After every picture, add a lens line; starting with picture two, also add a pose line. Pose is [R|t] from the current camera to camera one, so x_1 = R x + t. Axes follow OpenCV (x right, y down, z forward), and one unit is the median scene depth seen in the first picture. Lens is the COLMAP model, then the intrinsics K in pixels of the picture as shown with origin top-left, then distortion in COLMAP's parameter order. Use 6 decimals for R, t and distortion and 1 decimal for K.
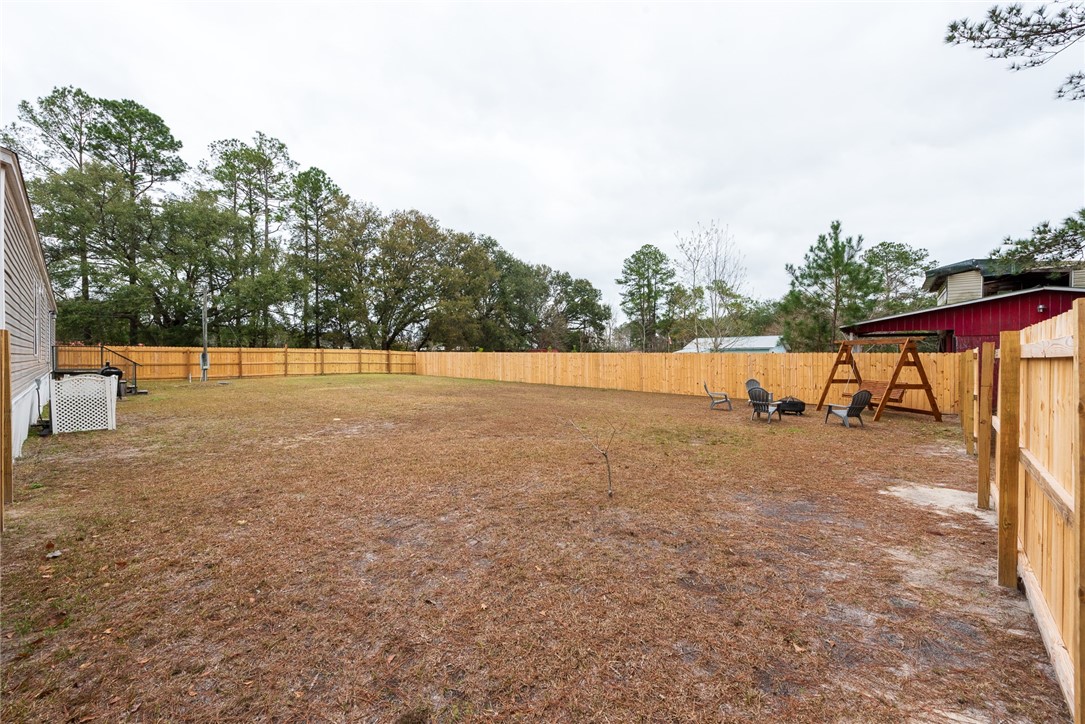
lens RADIAL K [[425.4, 0, 536.6], [0, 425.4, 361.5], [0, 0, 1]] dist [0.008195, -0.000259]
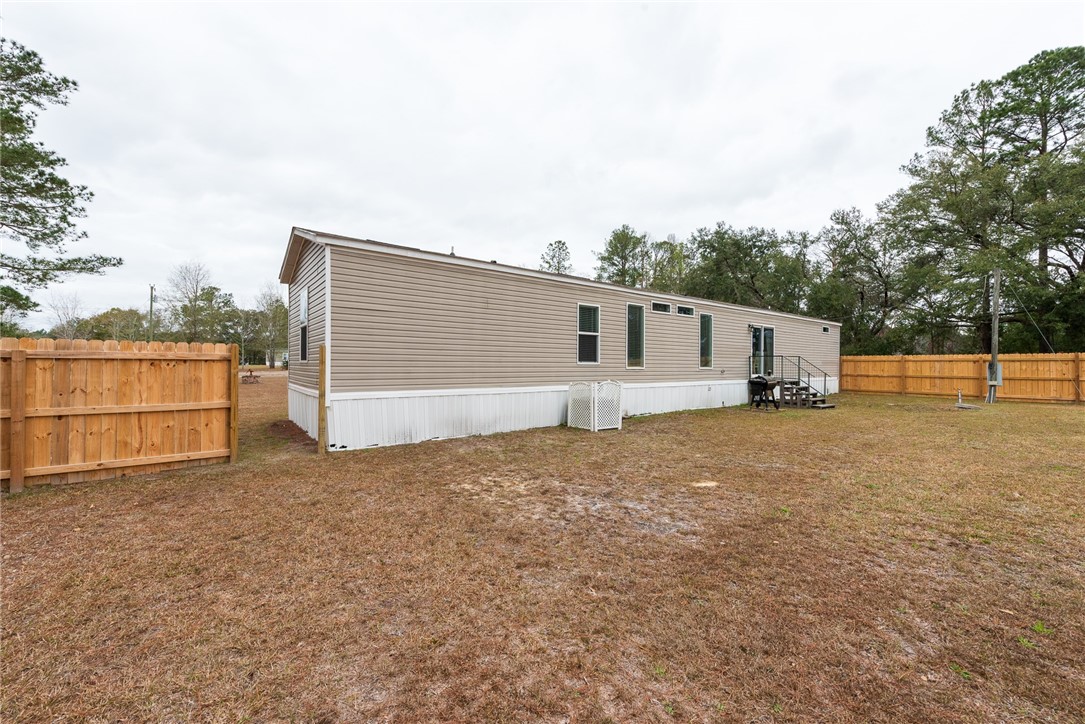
lens RADIAL K [[430.4, 0, 537.1], [0, 430.4, 359.6], [0, 0, 1]] dist [0.003315, 0.000030]
pose [[-0.172708, -0.014168, -0.984871, 0.014152], [-0.017291, 0.999786, -0.011351, -0.001247], [0.984821, 0.015069, -0.172916, 0.159066]]
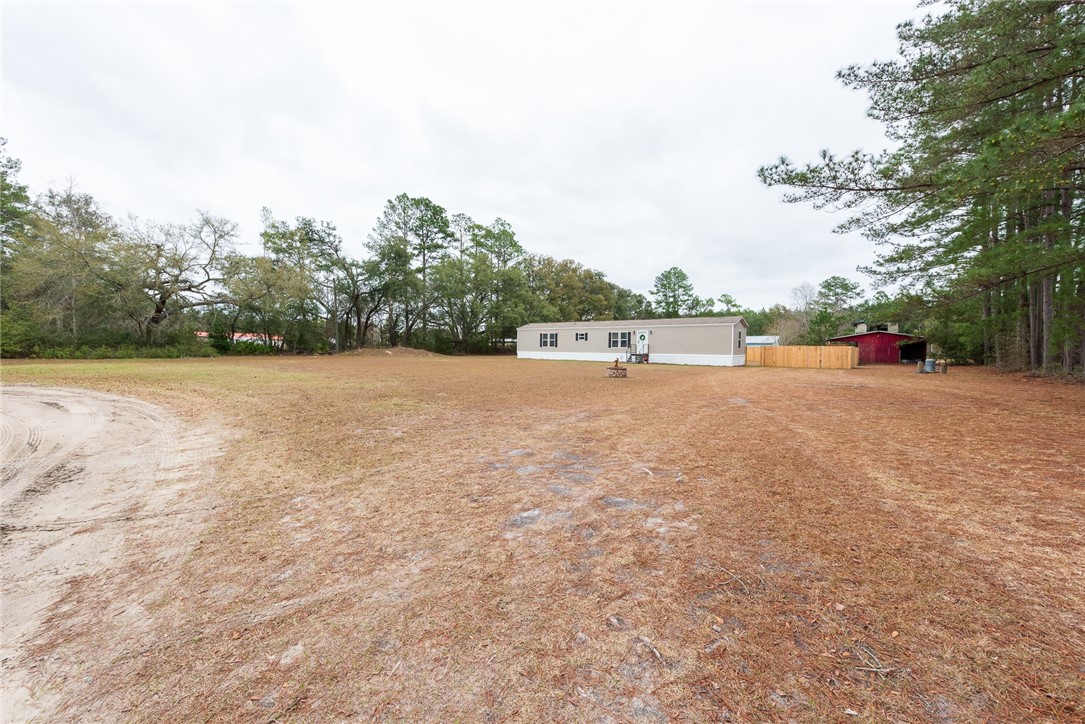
lens RADIAL K [[417.2, 0, 537.9], [0, 417.2, 362.2], [0, 0, 1]] dist [0.001440, 0.000024]
pose [[0.997009, 0.001440, 0.077266, -0.463994], [-0.003514, 0.999637, 0.026703, 0.003855], [-0.077200, -0.026894, 0.996653, -0.538478]]
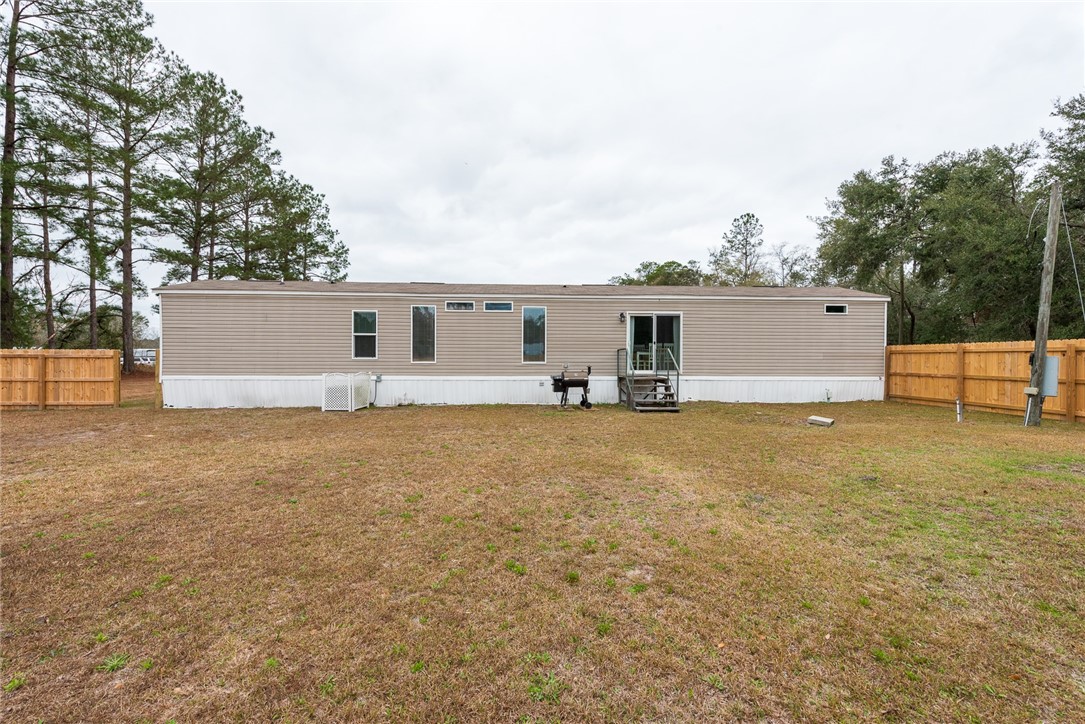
lens RADIAL K [[440.6, 0, 529.9], [0, 440.6, 362.2], [0, 0, 1]] dist [0.003092, 0.000413]
pose [[-0.695376, 0.002404, -0.718642, -0.066246], [-0.012421, 0.999805, 0.015363, -0.004859], [0.718539, 0.019610, -0.695210, 0.379120]]
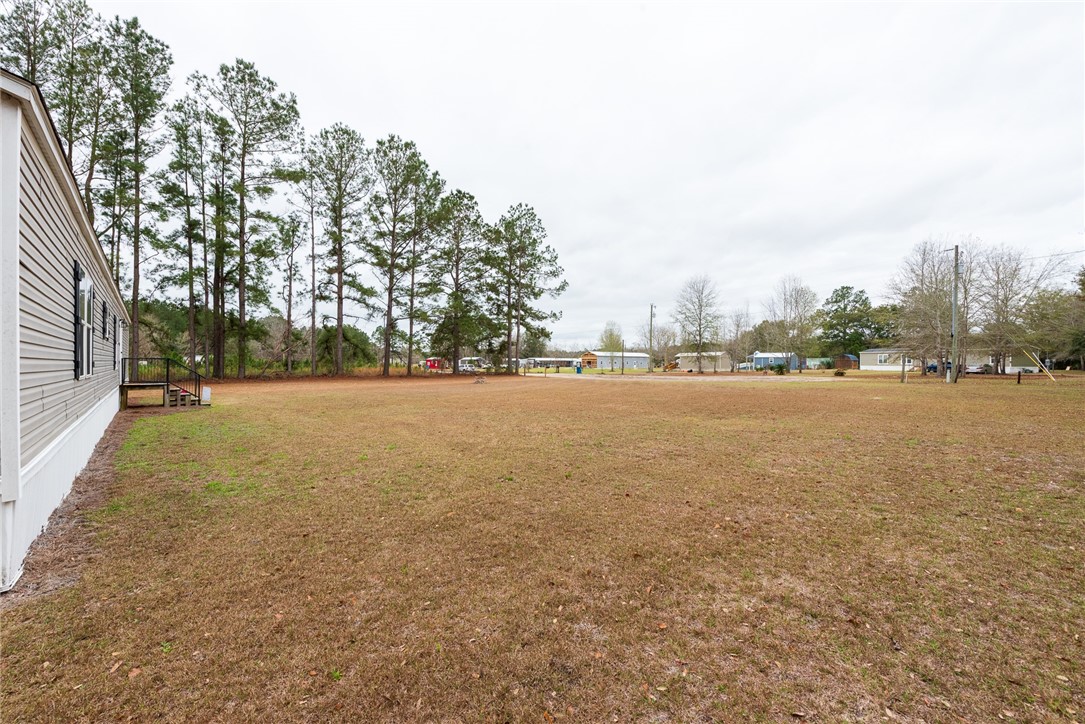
lens RADIAL K [[430.4, 0, 537.1], [0, 430.4, 359.6], [0, 0, 1]] dist [0.003315, 0.000030]
pose [[-0.995310, -0.007985, 0.096404, -0.504541], [-0.008503, 0.999952, -0.004962, -0.007032], [-0.096359, -0.005758, -0.995330, 0.325832]]
